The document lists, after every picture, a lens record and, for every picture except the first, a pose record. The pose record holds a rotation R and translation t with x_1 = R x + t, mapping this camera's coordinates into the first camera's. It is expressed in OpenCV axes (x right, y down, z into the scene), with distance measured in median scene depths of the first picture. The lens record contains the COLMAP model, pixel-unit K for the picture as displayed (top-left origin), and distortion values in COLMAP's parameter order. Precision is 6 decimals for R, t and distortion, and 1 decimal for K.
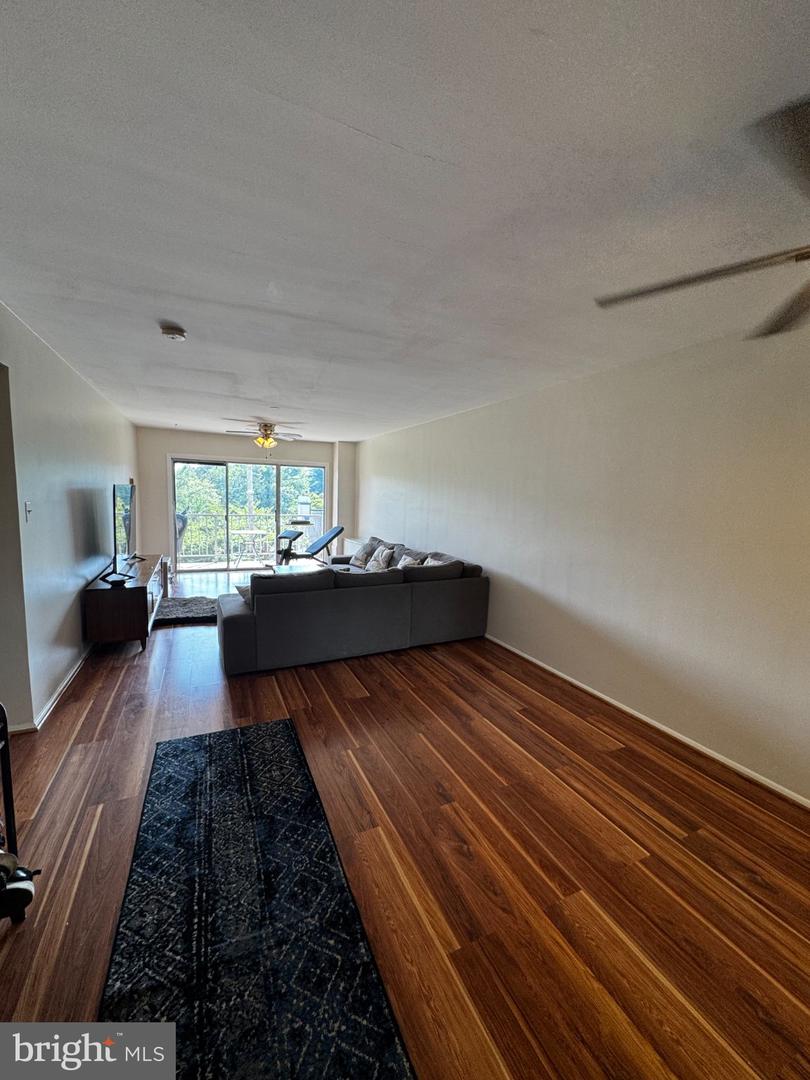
lens RADIAL K [[429.4, 0, 402.0], [0, 429.4, 536.7], [0, 0, 1]] dist [0.002776, -0.001609]
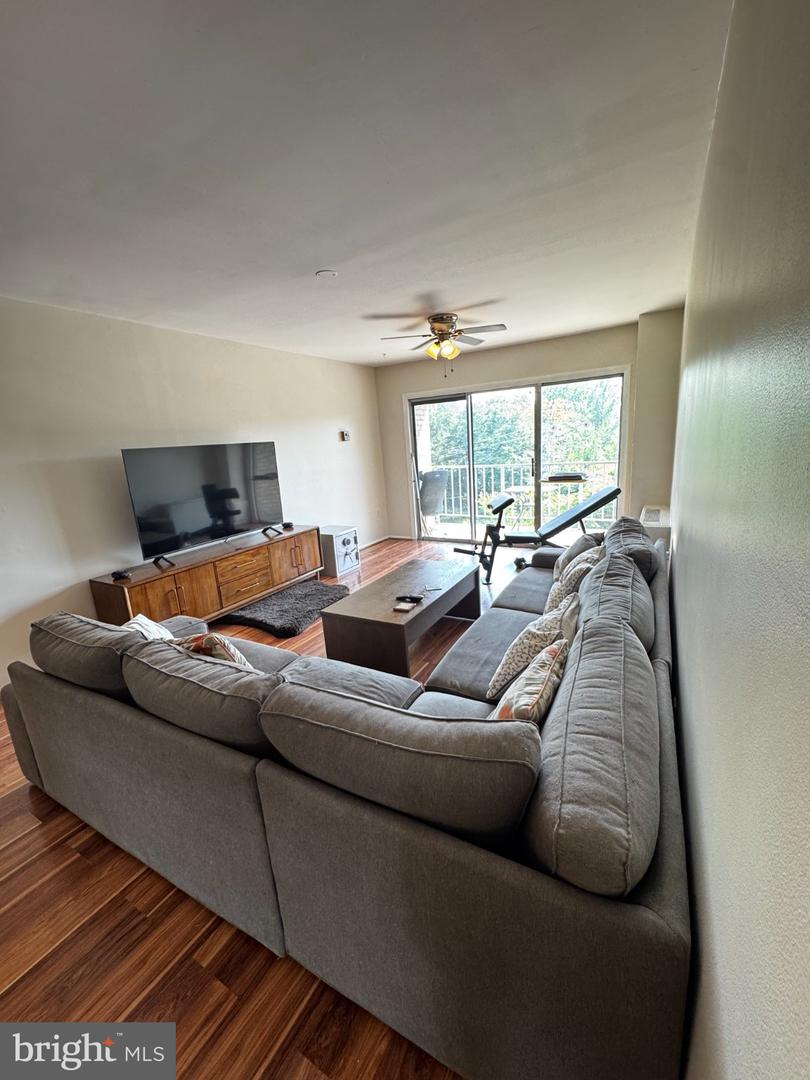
lens RADIAL K [[429.4, 0, 402.7], [0, 429.4, 539.5], [0, 0, 1]] dist [0.002776, -0.001609]
pose [[0.568212, 0.111920, -0.815235, 0.324222], [0.001634, 0.990552, 0.137128, -0.074648], [0.822881, -0.079249, 0.562661, 1.143405]]
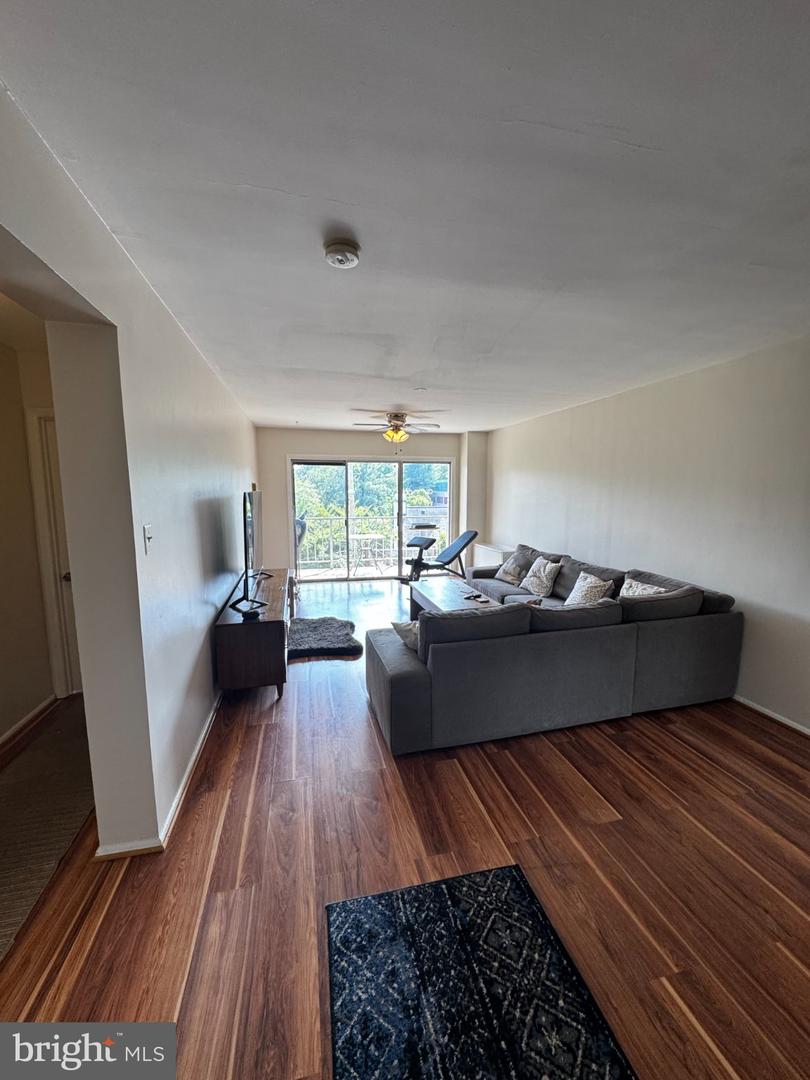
lens RADIAL K [[429.4, 0, 404.5], [0, 429.4, 535.6], [0, 0, 1]] dist [0.002776, -0.001609]
pose [[0.979424, -0.009161, -0.201607, -0.246059], [0.010793, 0.999917, 0.006994, -0.050629], [0.201526, -0.009026, 0.979442, 0.308855]]
